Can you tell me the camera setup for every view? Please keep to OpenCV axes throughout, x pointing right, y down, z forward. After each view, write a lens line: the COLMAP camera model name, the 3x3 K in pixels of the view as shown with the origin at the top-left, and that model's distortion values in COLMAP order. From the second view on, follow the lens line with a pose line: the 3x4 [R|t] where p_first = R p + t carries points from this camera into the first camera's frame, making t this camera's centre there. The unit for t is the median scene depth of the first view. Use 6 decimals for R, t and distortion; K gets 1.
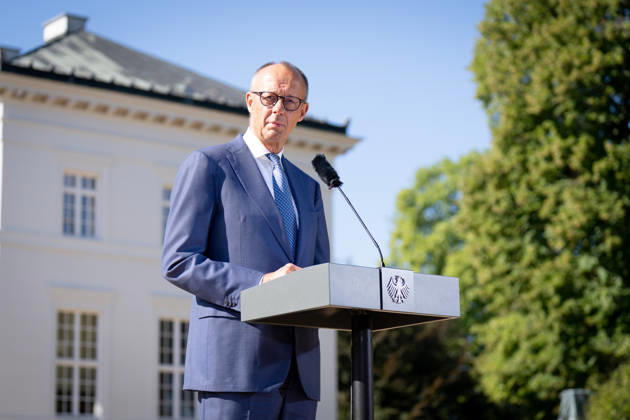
lens RADIAL K [[1585.8, 0, 314.3], [0, 1585.8, 247.0], [0, 0, 1]] dist [-0.019939, -0.286258]
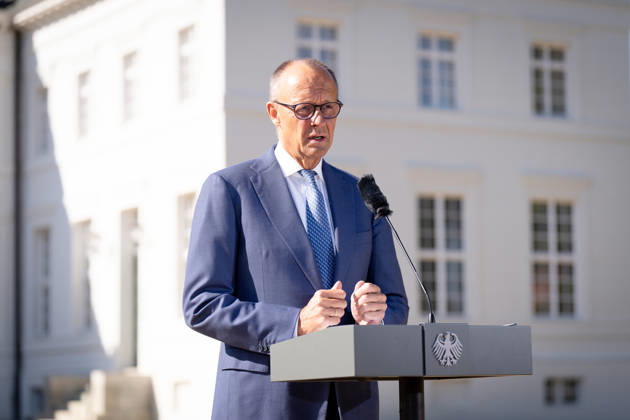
lens RADIAL K [[1940.4, 0, 315.8], [0, 1940.4, 209.5], [0, 0, 1]] dist [-0.038929, 0.203870]
pose [[0.985349, -0.020071, -0.169363, 0.153668], [0.031497, 0.997385, 0.065052, -0.107524], [0.167615, -0.069434, 0.983404, -0.011684]]
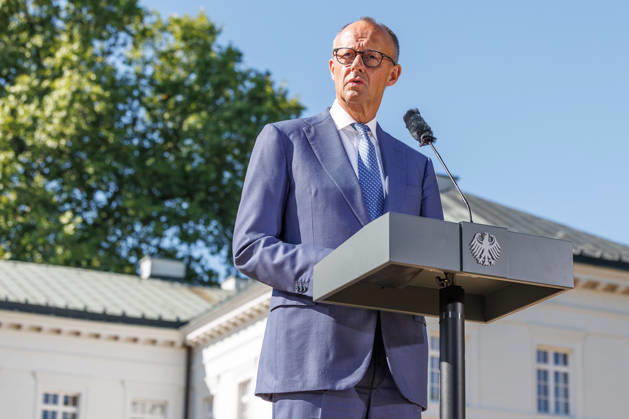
lens RADIAL K [[1667.2, 0, 354.6], [0, 1667.2, 197.3], [0, 0, 1]] dist [0.006183, 0.744005]
pose [[0.973807, -0.044788, -0.222923, 0.173837], [0.012319, 0.989361, -0.144959, 0.113603], [0.227044, 0.138416, 0.963998, 0.126929]]
